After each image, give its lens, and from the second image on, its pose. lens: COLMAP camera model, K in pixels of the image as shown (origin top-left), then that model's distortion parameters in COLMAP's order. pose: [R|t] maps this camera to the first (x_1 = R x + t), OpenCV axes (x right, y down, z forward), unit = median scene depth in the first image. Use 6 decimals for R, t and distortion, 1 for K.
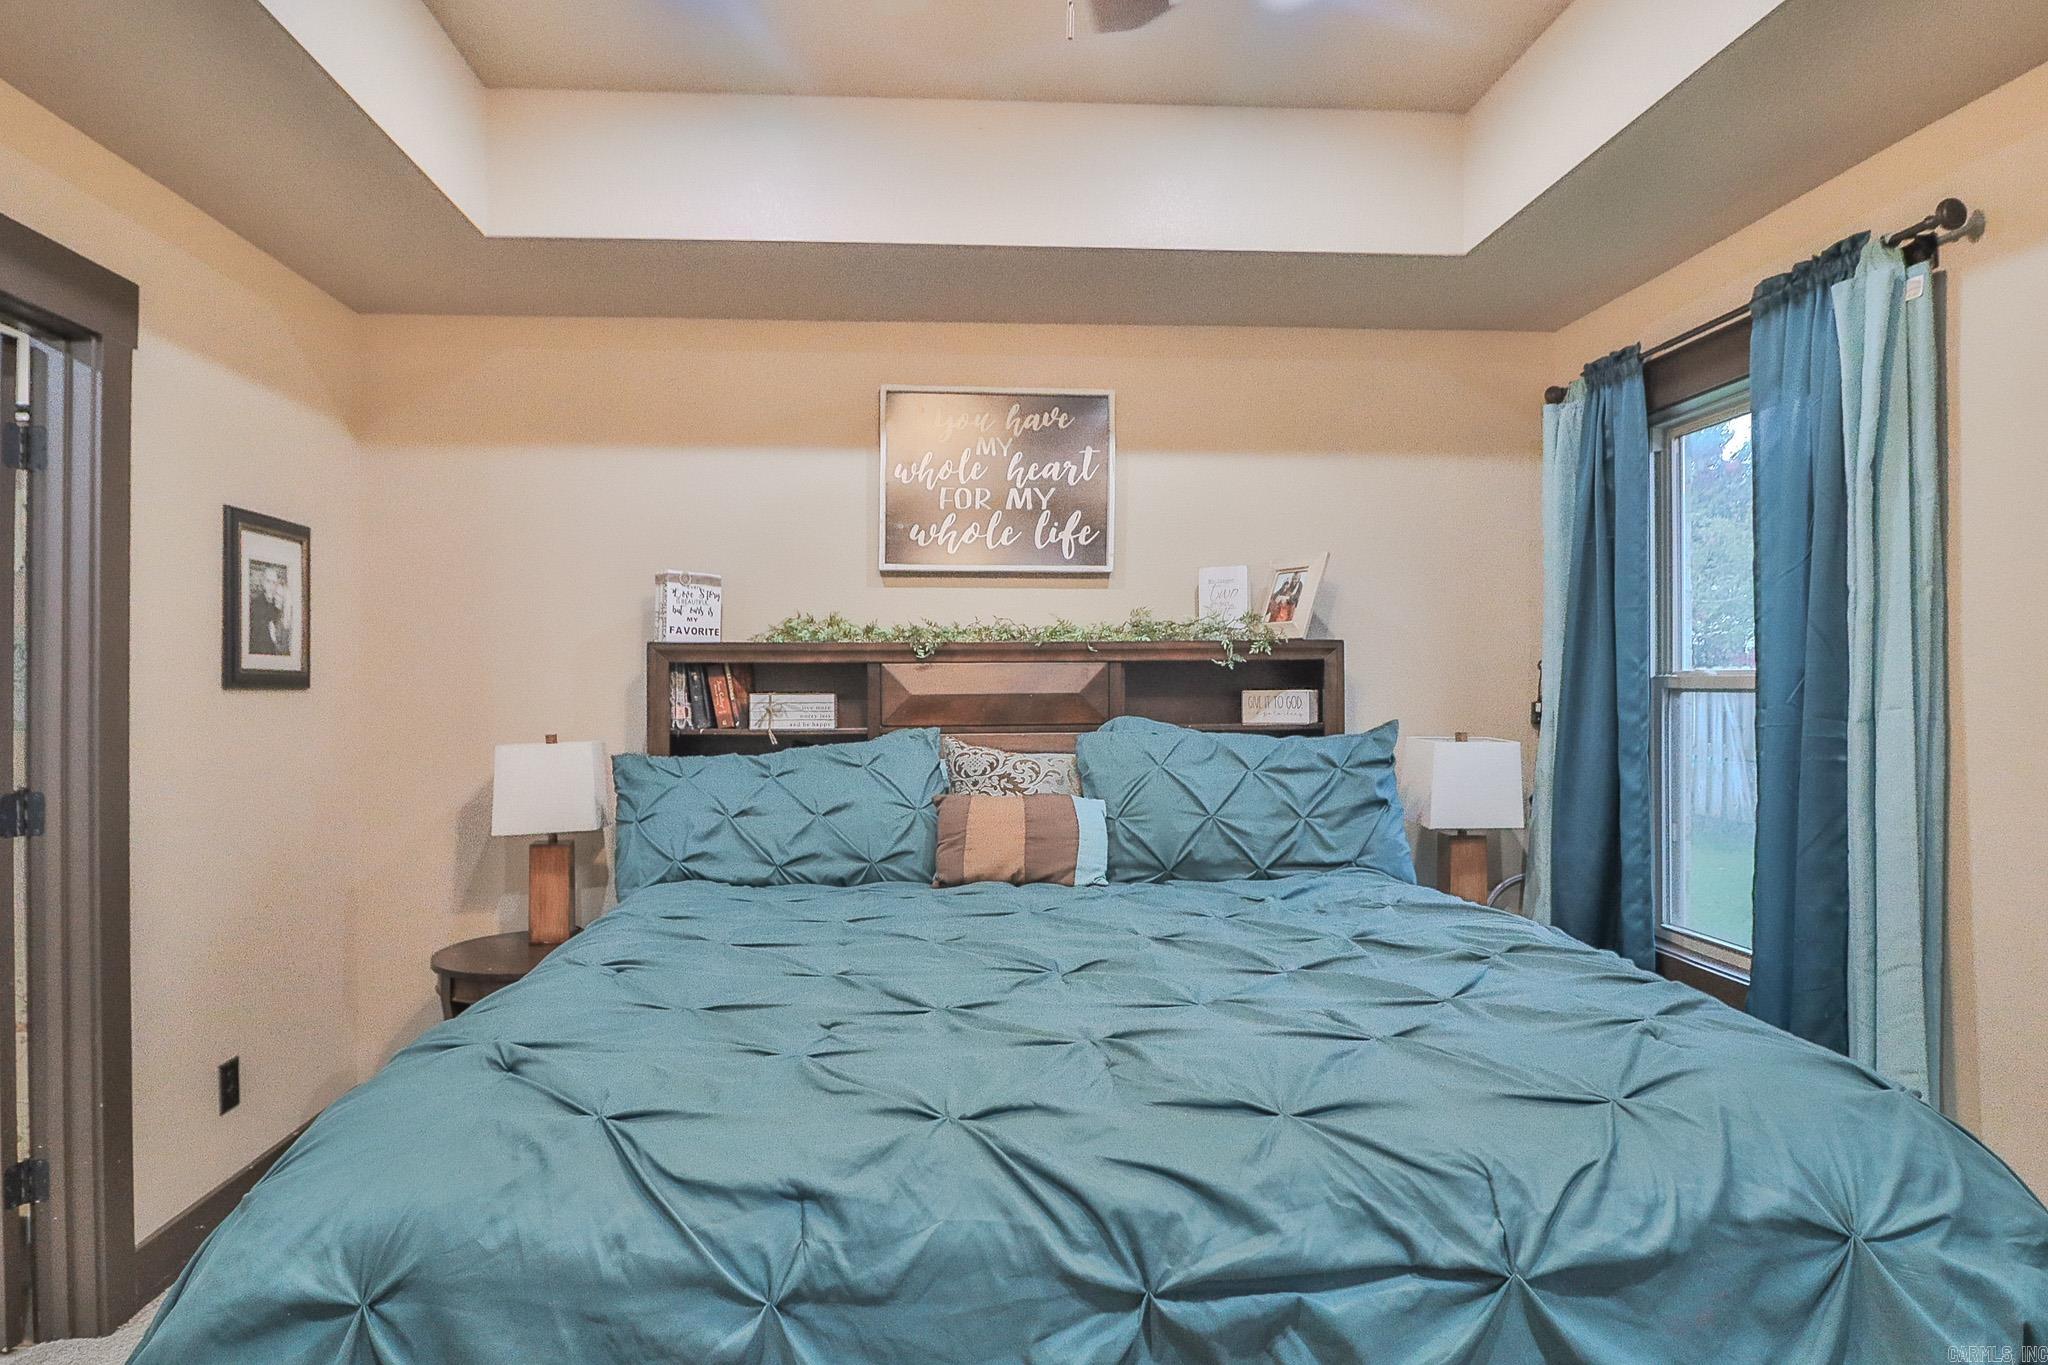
lens RADIAL K [[1072.8, 0, 1027.3], [0, 1072.8, 678.0], [0, 0, 1]] dist [0.001078, -0.014172]
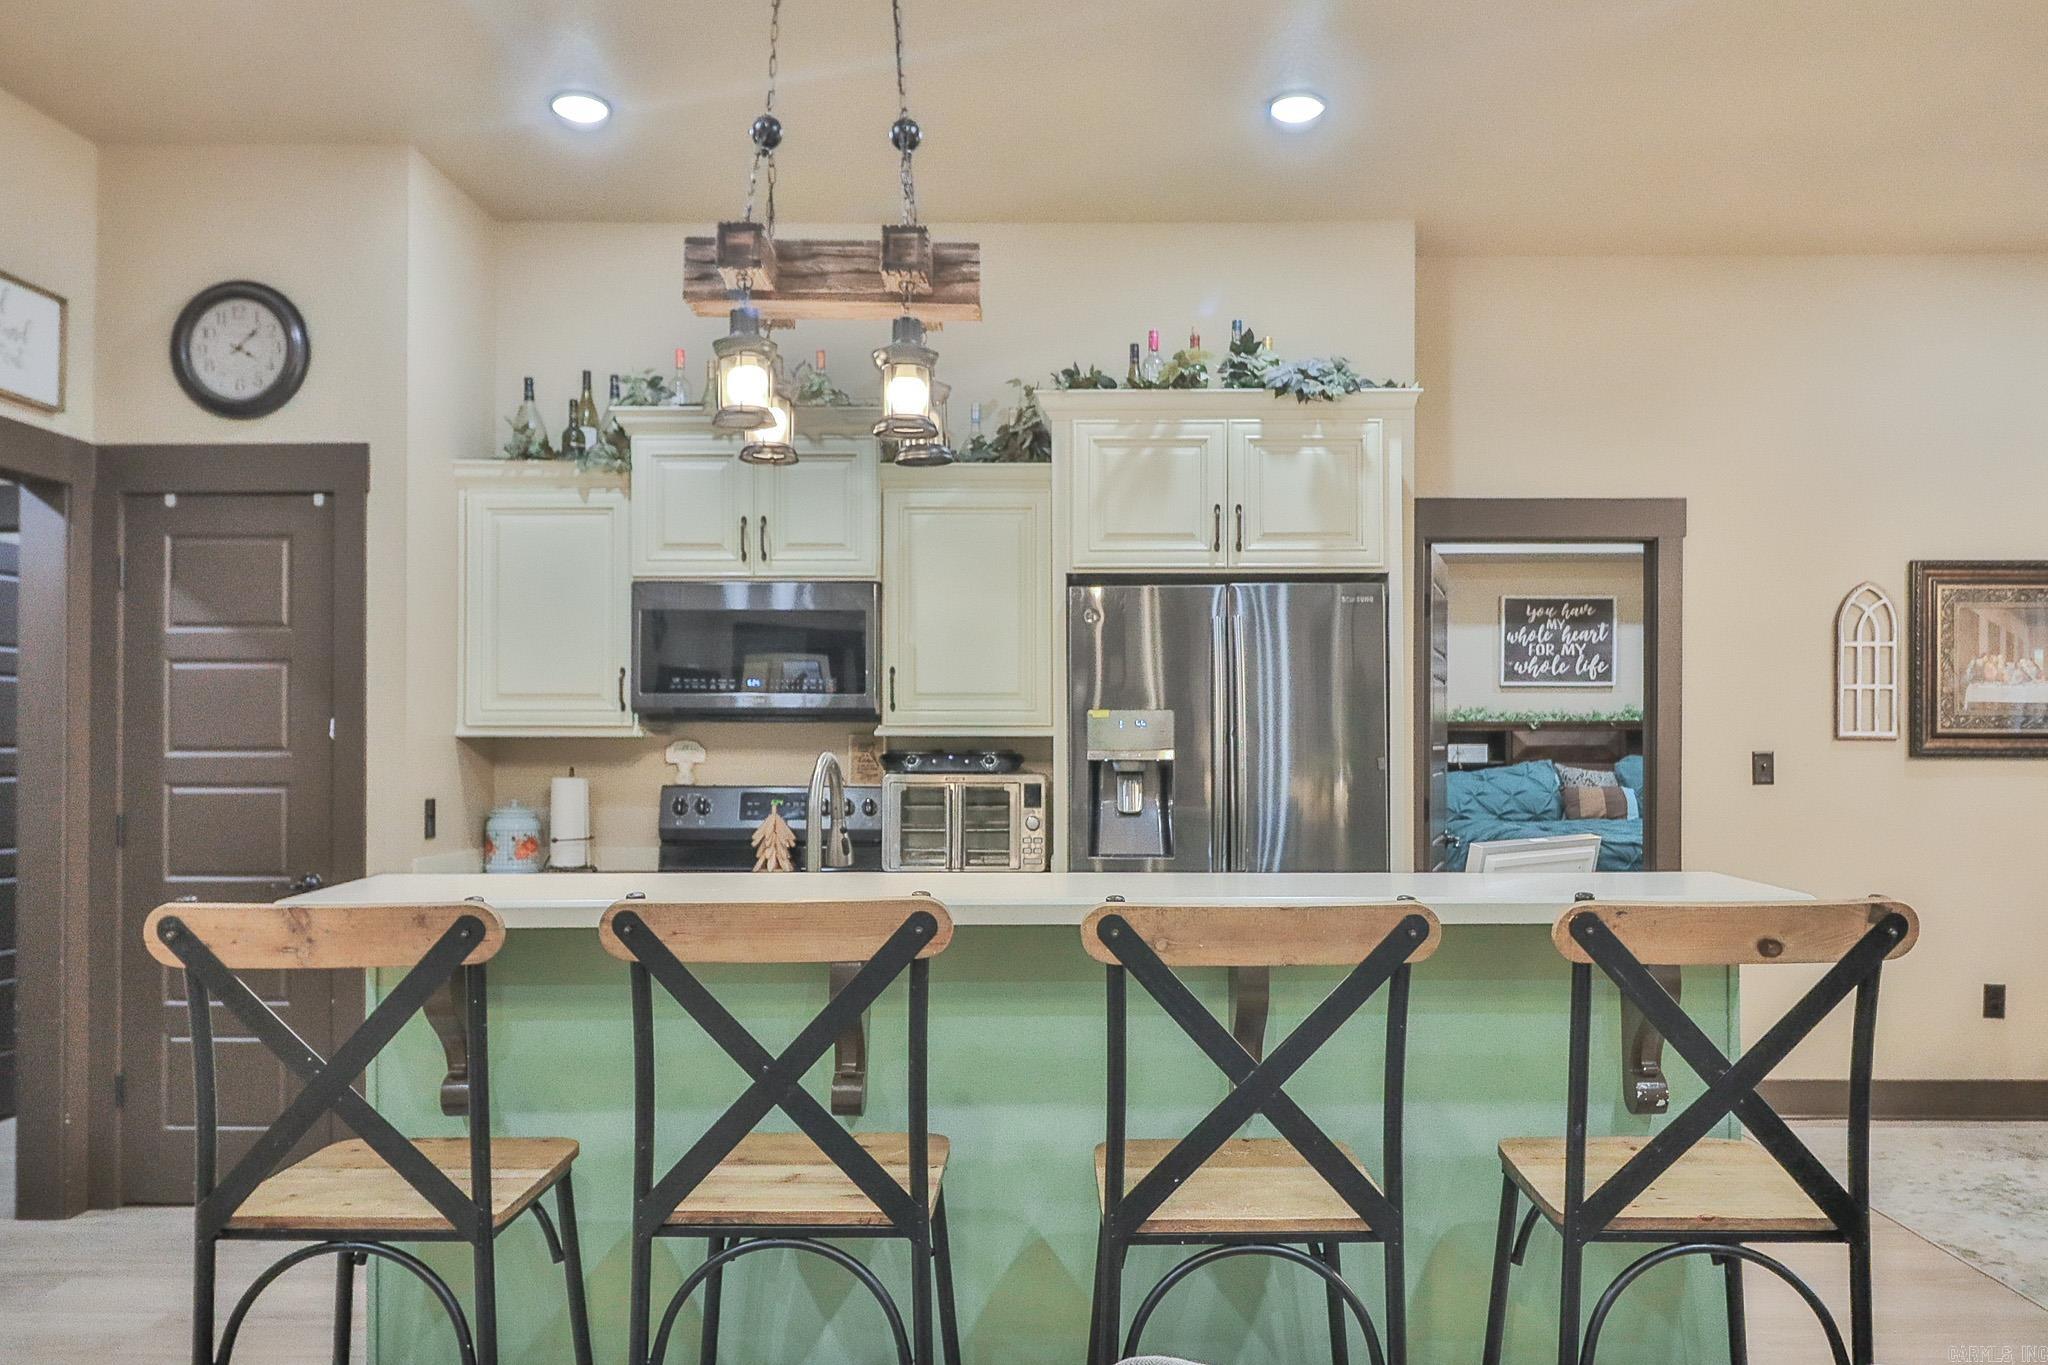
lens RADIAL K [[1475.3, 0, 1108.0], [0, 1475.3, 726.9], [0, 0, 1]] dist [-0.006819, 0.001247]
pose [[0.996135, -0.000113, -0.087837, -0.757245], [-0.000167, 0.999995, -0.003184, -0.013108], [0.087837, 0.003186, 0.996130, -2.231251]]
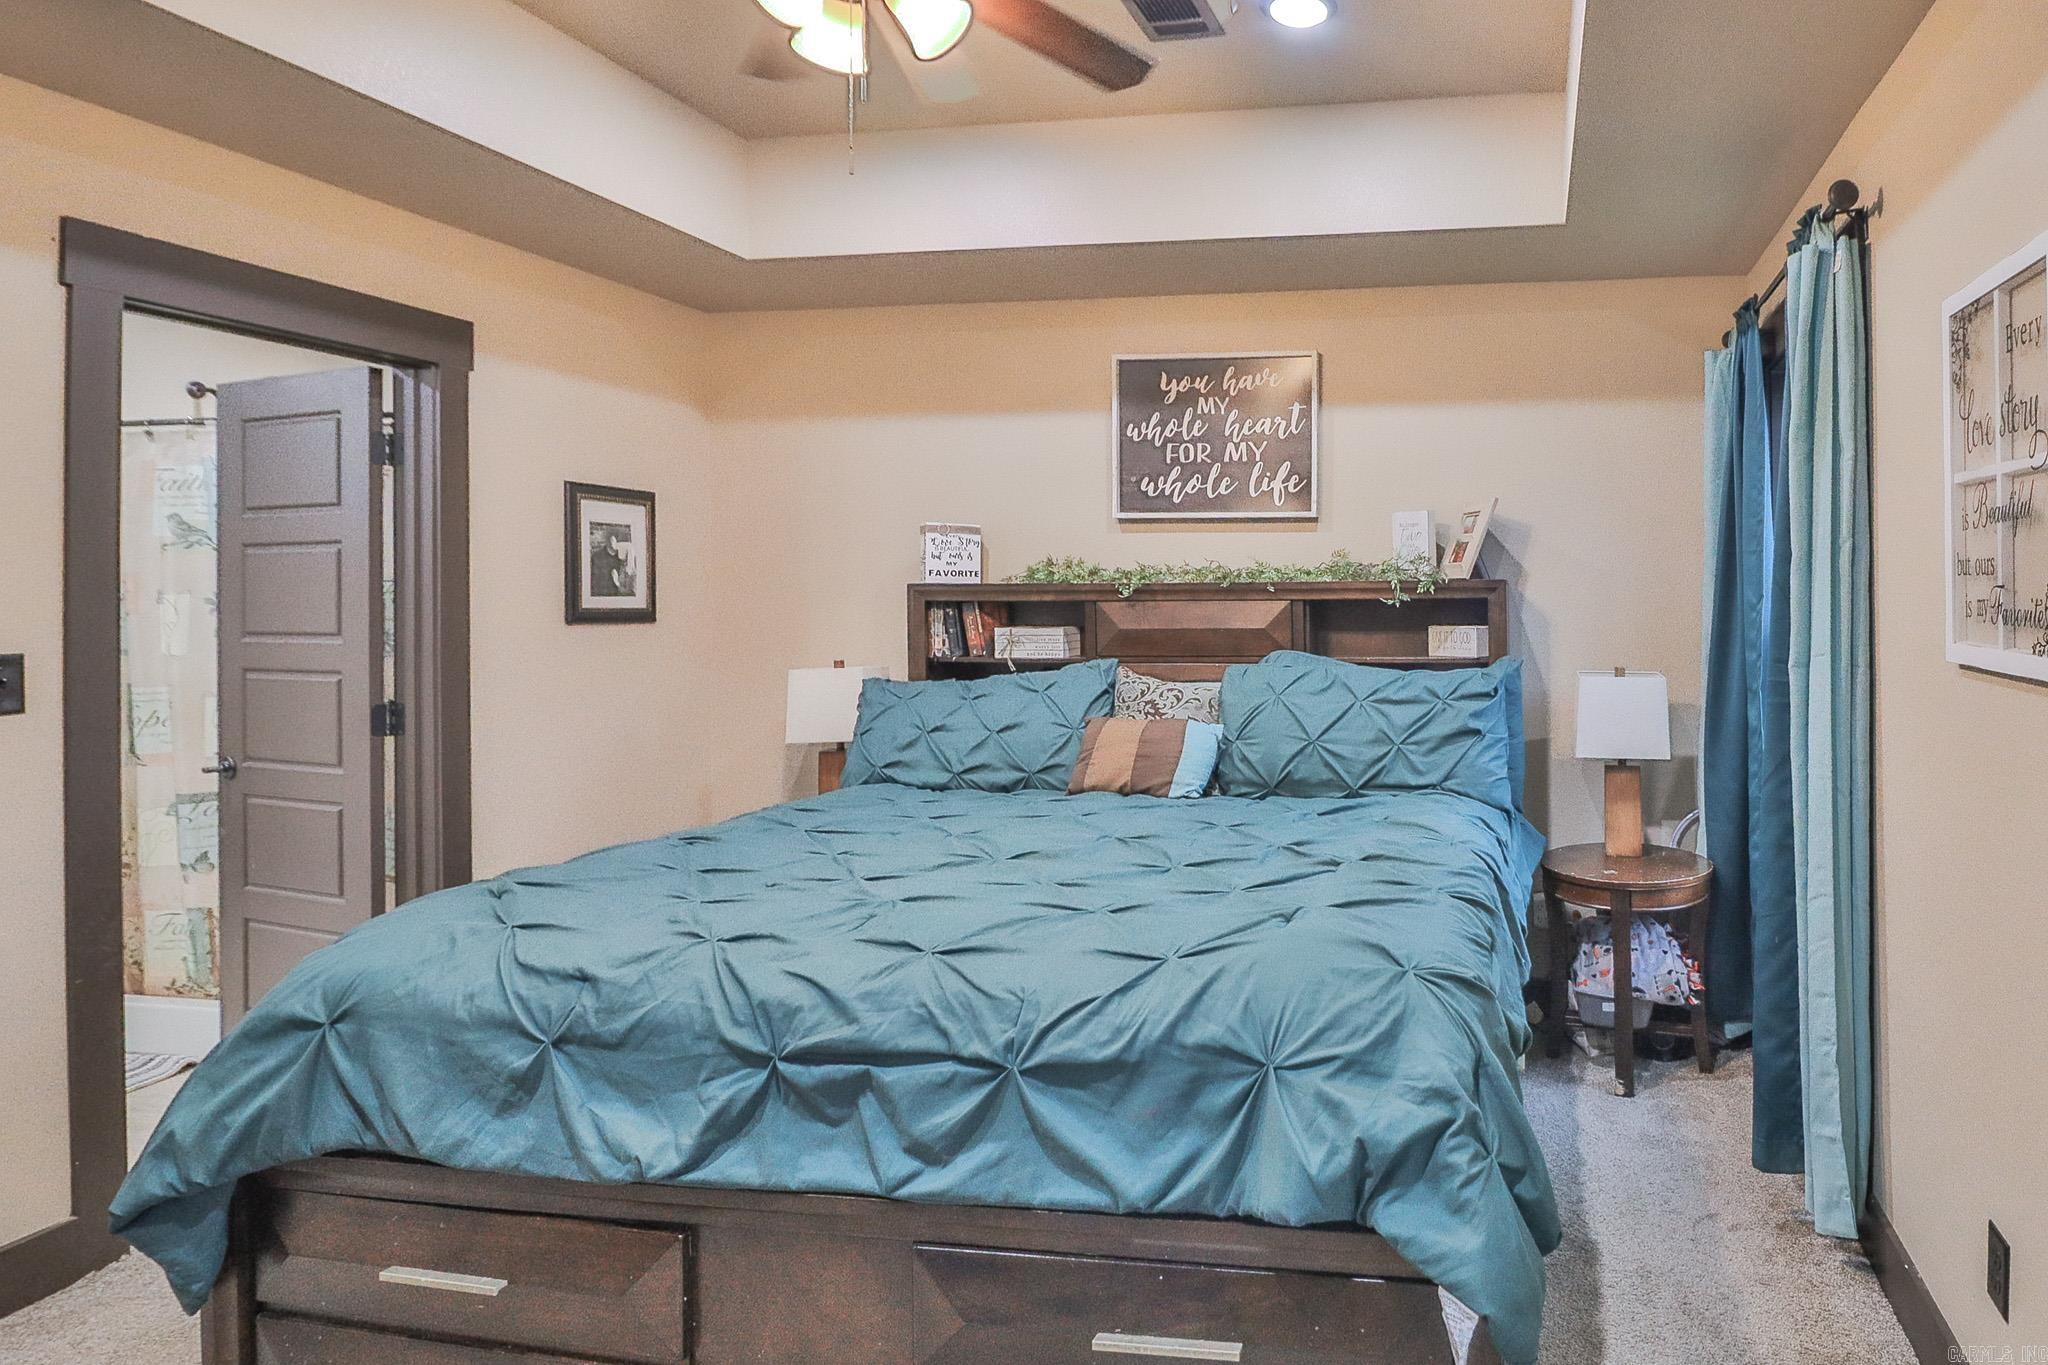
lens RADIAL K [[1130.9, 0, 1427.0], [0, 1130.9, 602.1], [0, 0, 1]] dist [0.000030, -0.001804]
pose [[0.983456, 0.001718, -0.181137, 0.479383], [0.000132, 0.999948, 0.010201, -0.028183], [0.181145, -0.010056, 0.983405, -0.140708]]
